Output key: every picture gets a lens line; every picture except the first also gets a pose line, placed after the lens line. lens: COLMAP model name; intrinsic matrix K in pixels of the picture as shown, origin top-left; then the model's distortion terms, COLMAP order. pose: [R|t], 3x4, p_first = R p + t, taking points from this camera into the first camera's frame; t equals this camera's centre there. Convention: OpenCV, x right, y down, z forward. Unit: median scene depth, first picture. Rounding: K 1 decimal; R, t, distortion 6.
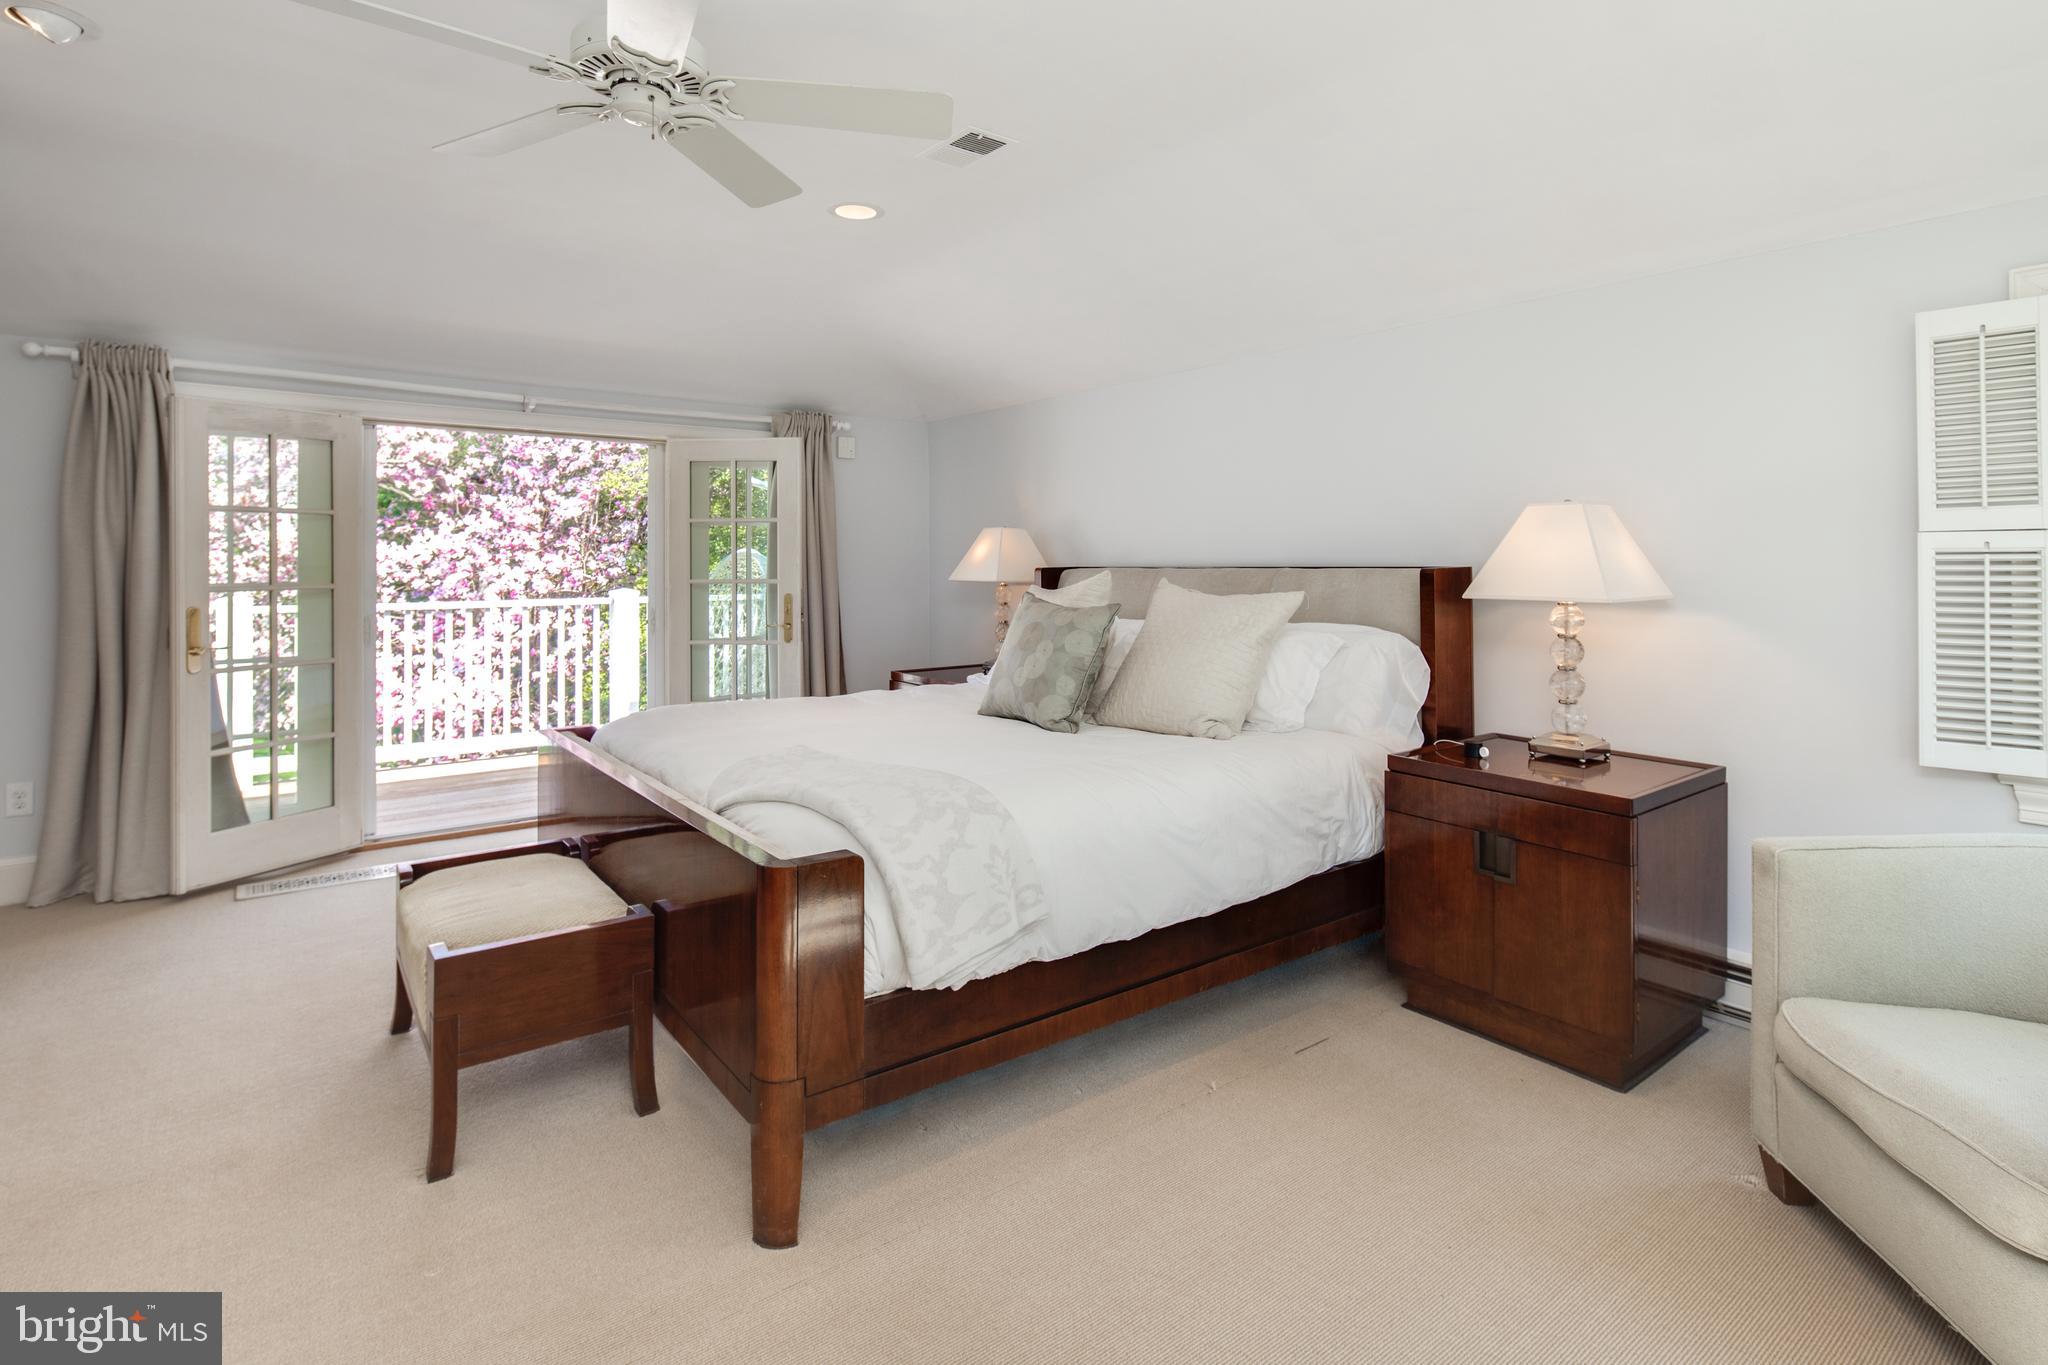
lens RADIAL K [[1002.2, 0, 1023.2], [0, 1002.2, 552.4], [0, 0, 1]] dist [0.000518, -0.001500]
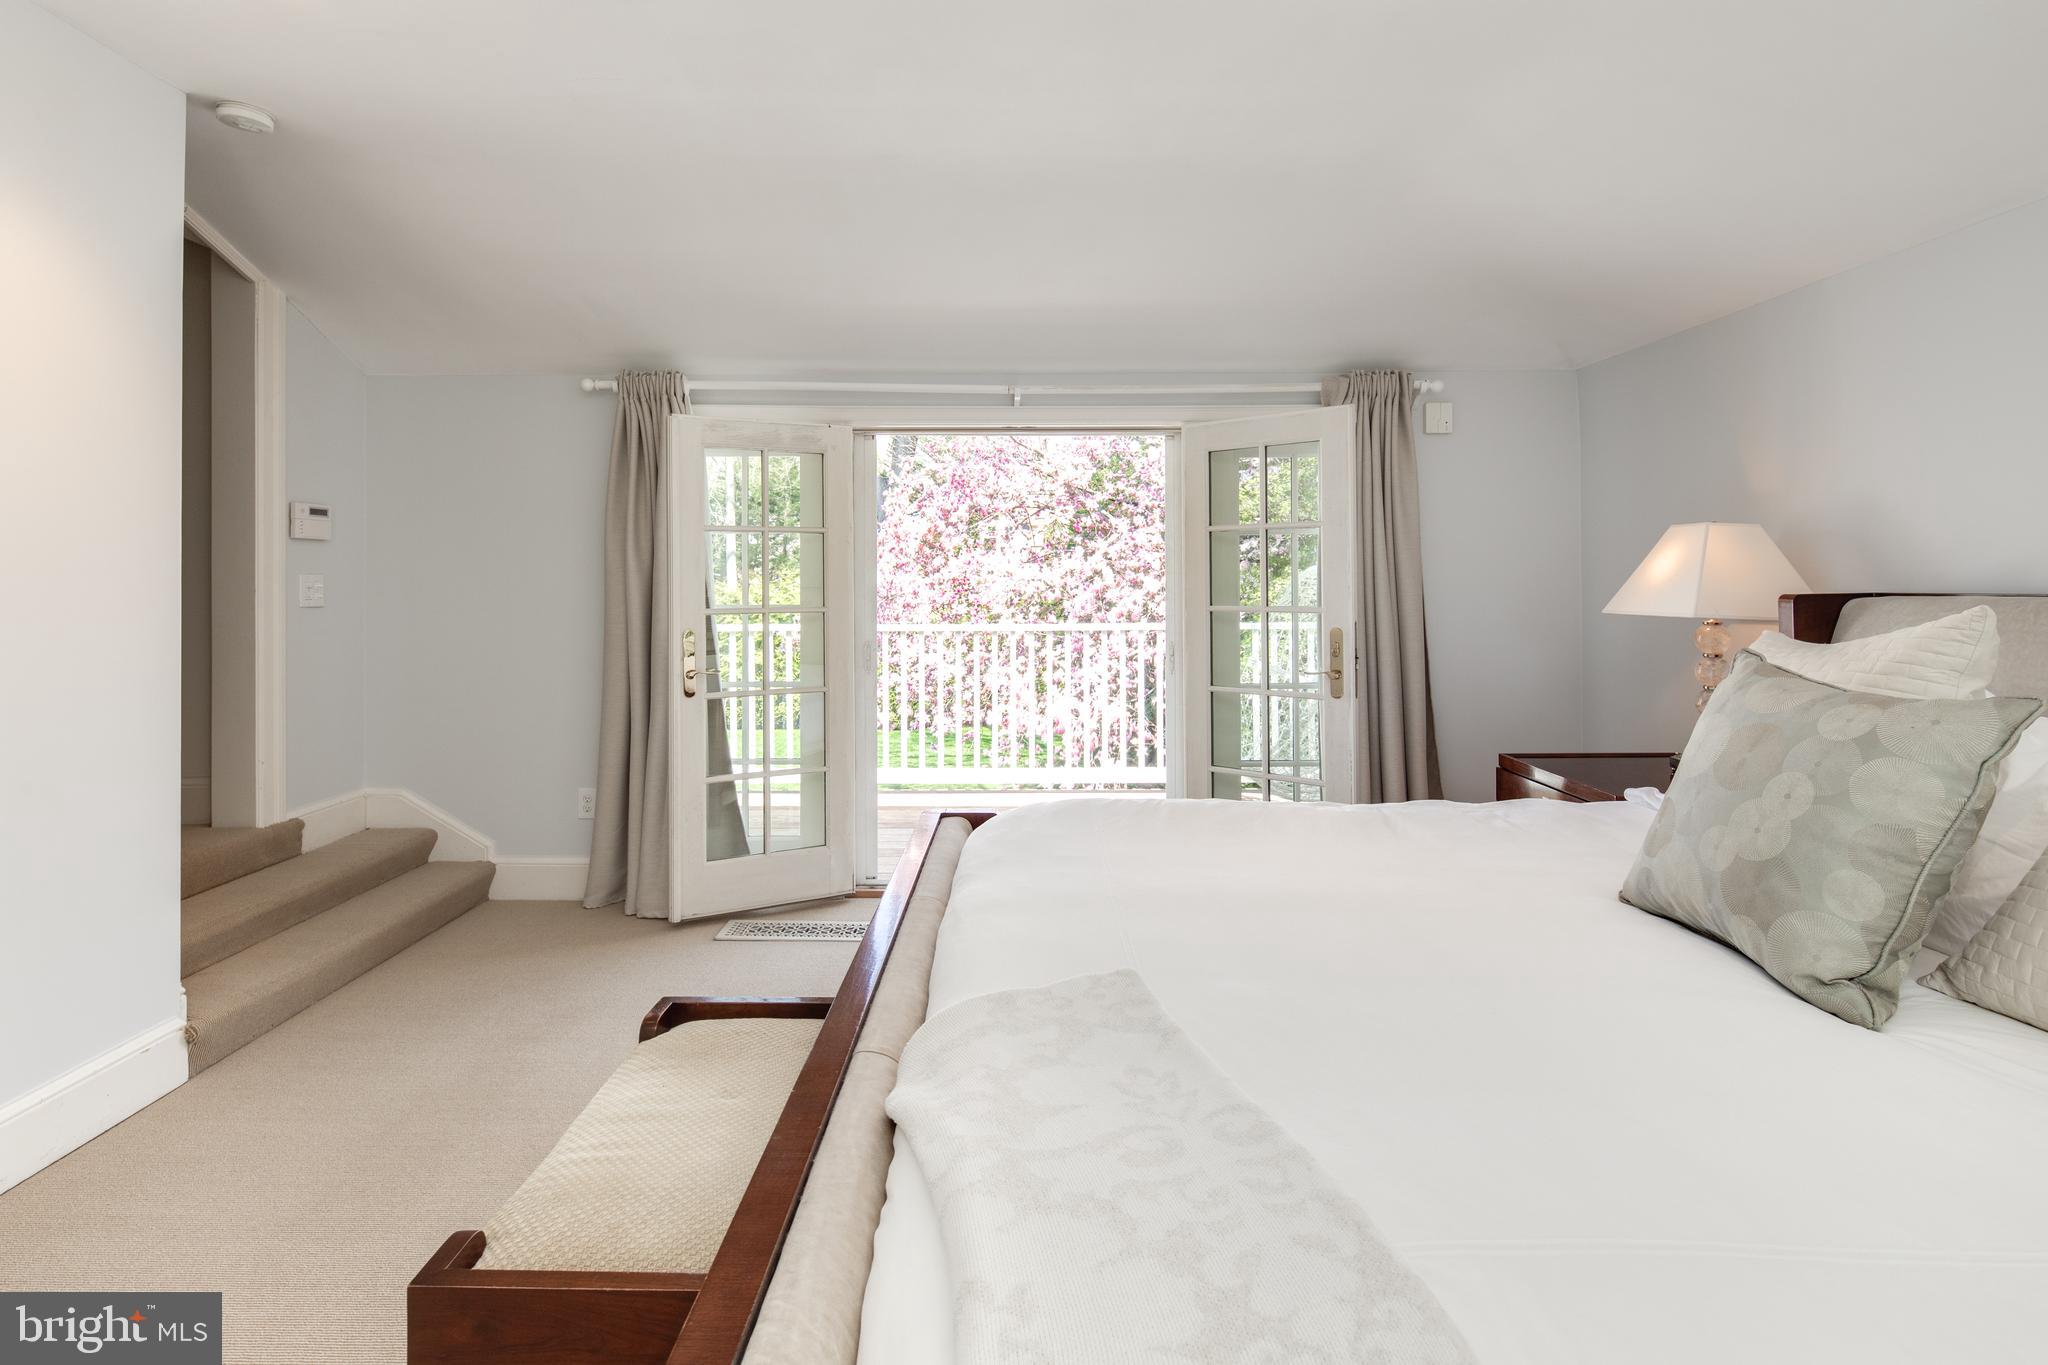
lens RADIAL K [[1026.8, 0, 982.7], [0, 1026.8, 574.4], [0, 0, 1]] dist [-0.003235, -0.000495]
pose [[0.788446, -0.005486, -0.615080, 0.015233], [0.006433, 0.999979, -0.000673, 0.002338], [0.615071, -0.003426, 0.788465, 0.350507]]
